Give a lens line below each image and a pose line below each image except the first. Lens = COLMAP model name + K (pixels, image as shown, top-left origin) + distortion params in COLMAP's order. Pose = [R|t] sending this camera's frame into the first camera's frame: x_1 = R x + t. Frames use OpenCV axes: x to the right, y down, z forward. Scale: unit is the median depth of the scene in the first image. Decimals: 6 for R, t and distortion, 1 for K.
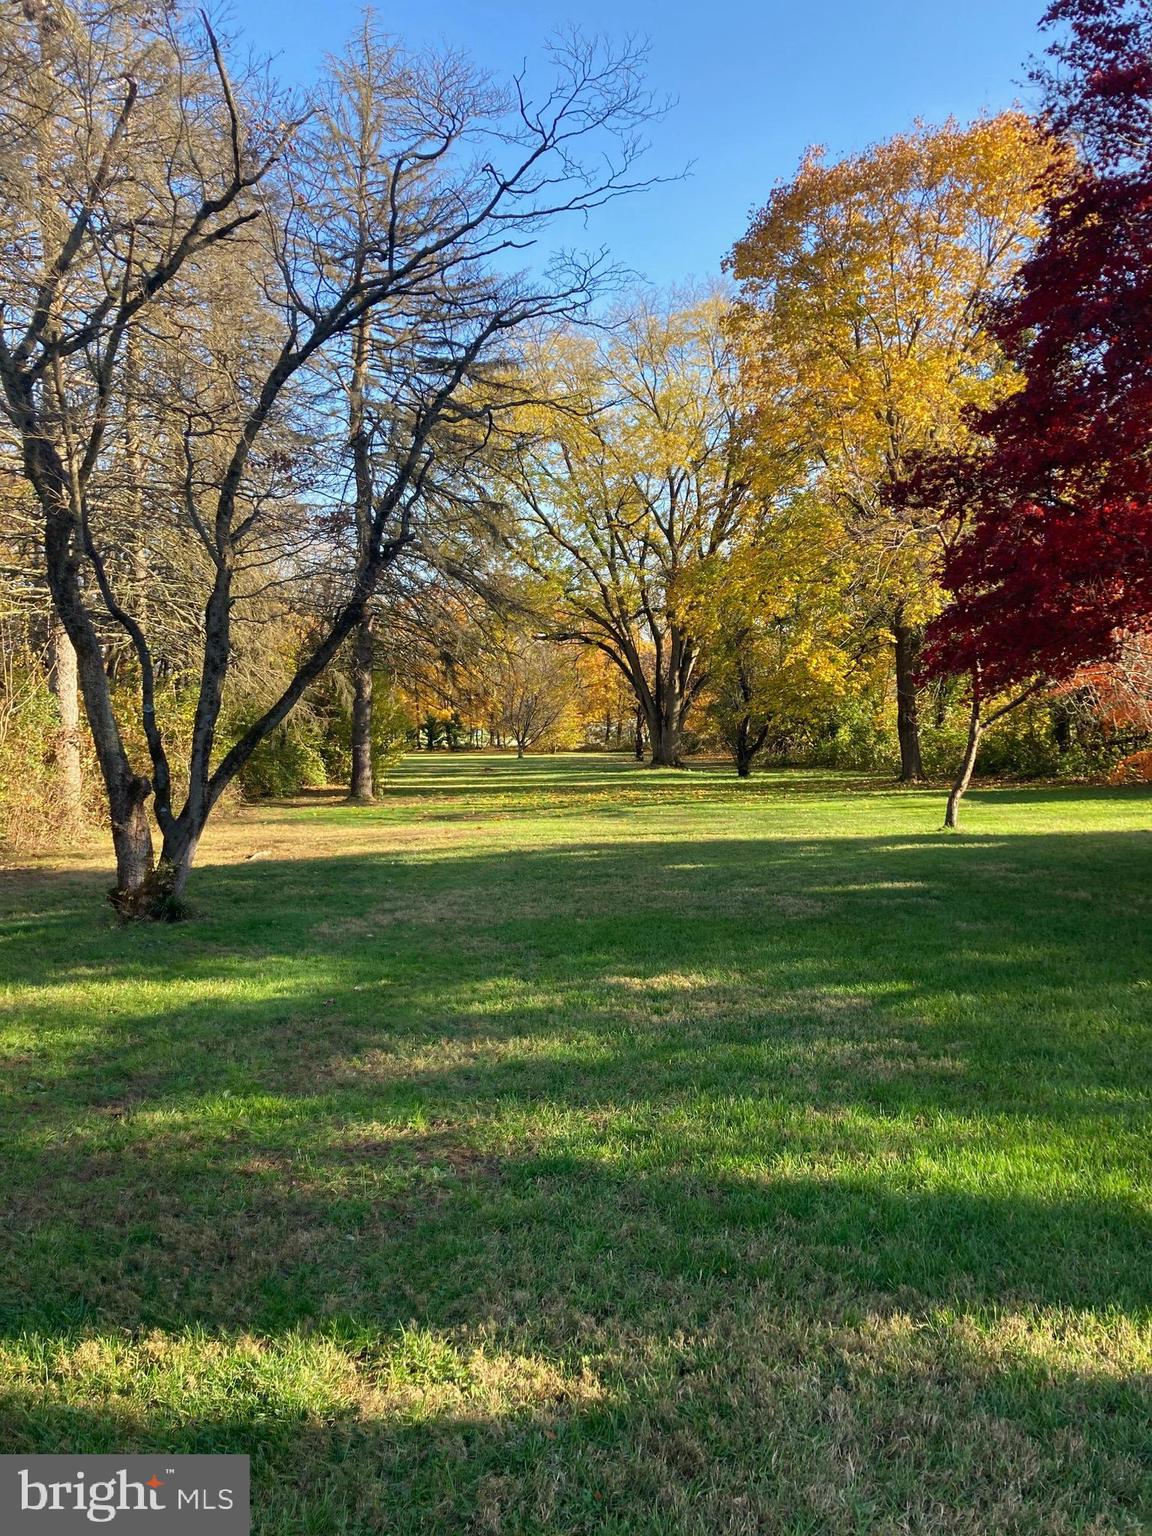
lens RADIAL K [[1239.0, 0, 572.1], [0, 1239.0, 743.1], [0, 0, 1]] dist [0.008560, 0.005703]
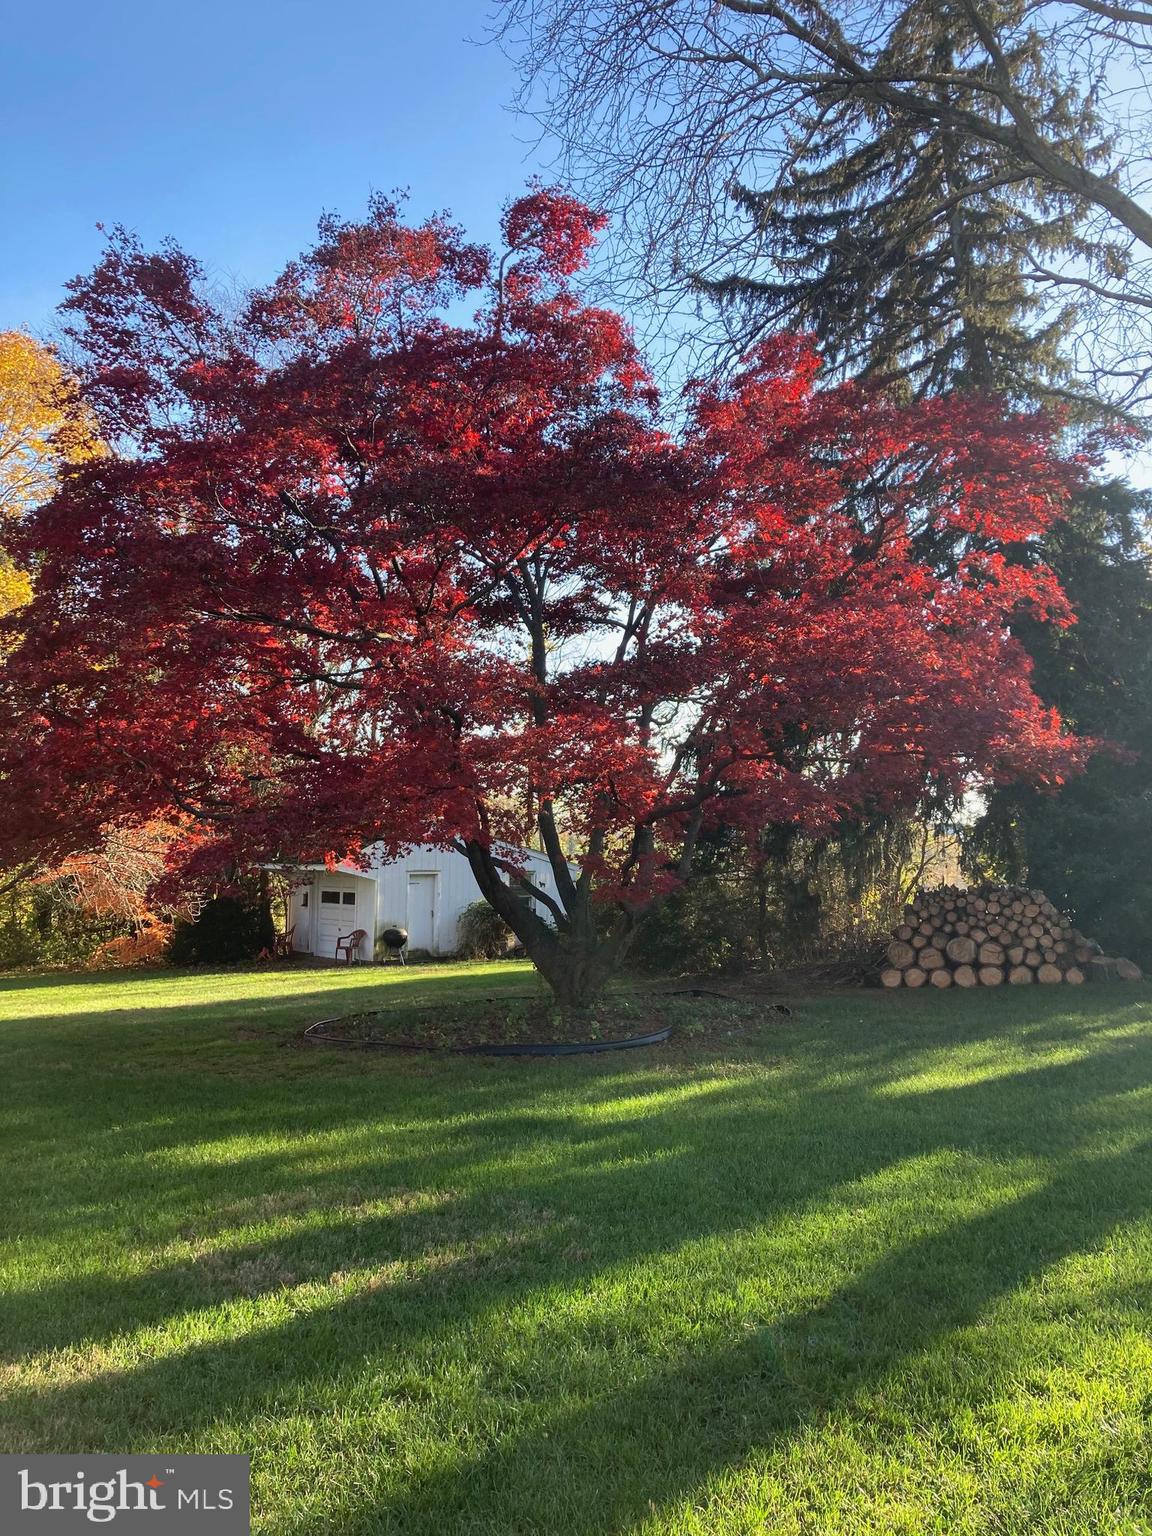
lens RADIAL K [[1274.8, 0, 572.7], [0, 1274.8, 743.2], [0, 0, 1]] dist [-0.000513, 0.066529]
pose [[0.718443, 0.090806, 0.689633, -0.053944], [0.012027, 0.989672, -0.142843, 0.004814], [-0.695481, 0.110918, 0.709931, -0.111656]]
